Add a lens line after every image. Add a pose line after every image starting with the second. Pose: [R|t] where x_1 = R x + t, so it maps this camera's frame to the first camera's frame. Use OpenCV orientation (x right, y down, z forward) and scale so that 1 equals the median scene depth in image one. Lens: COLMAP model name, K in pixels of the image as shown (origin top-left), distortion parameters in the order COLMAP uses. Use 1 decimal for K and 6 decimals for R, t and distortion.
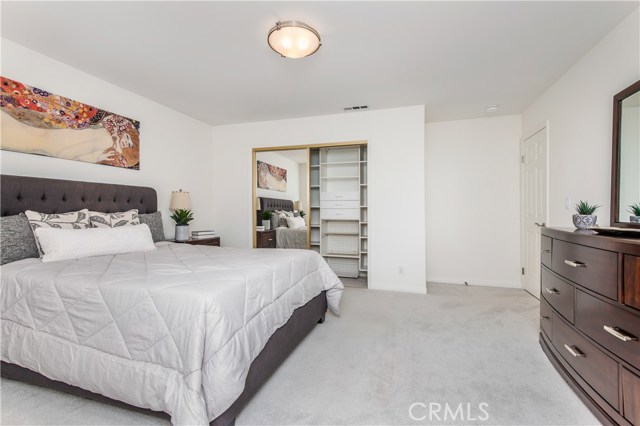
lens RADIAL K [[291.6, 0, 320.3], [0, 291.6, 212.2], [0, 0, 1]] dist [0.002687, -0.000991]
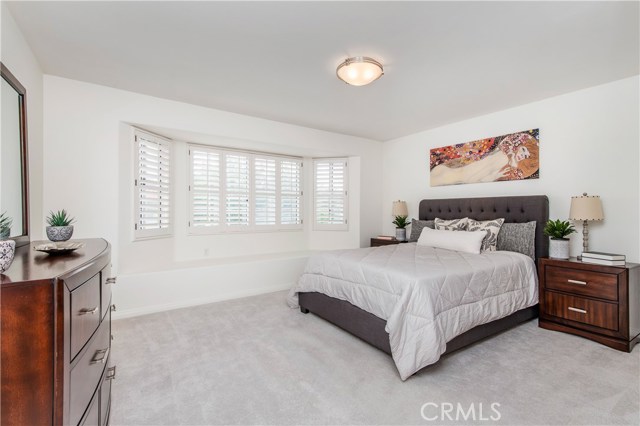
lens RADIAL K [[291.6, 0, 318.3], [0, 291.6, 213.9], [0, 0, 1]] dist [0.002687, -0.000991]
pose [[-0.632289, -0.011604, -0.774646, 0.644297], [-0.024353, 0.999691, 0.004903, -0.016222], [0.774350, 0.021965, -0.632377, 1.161542]]
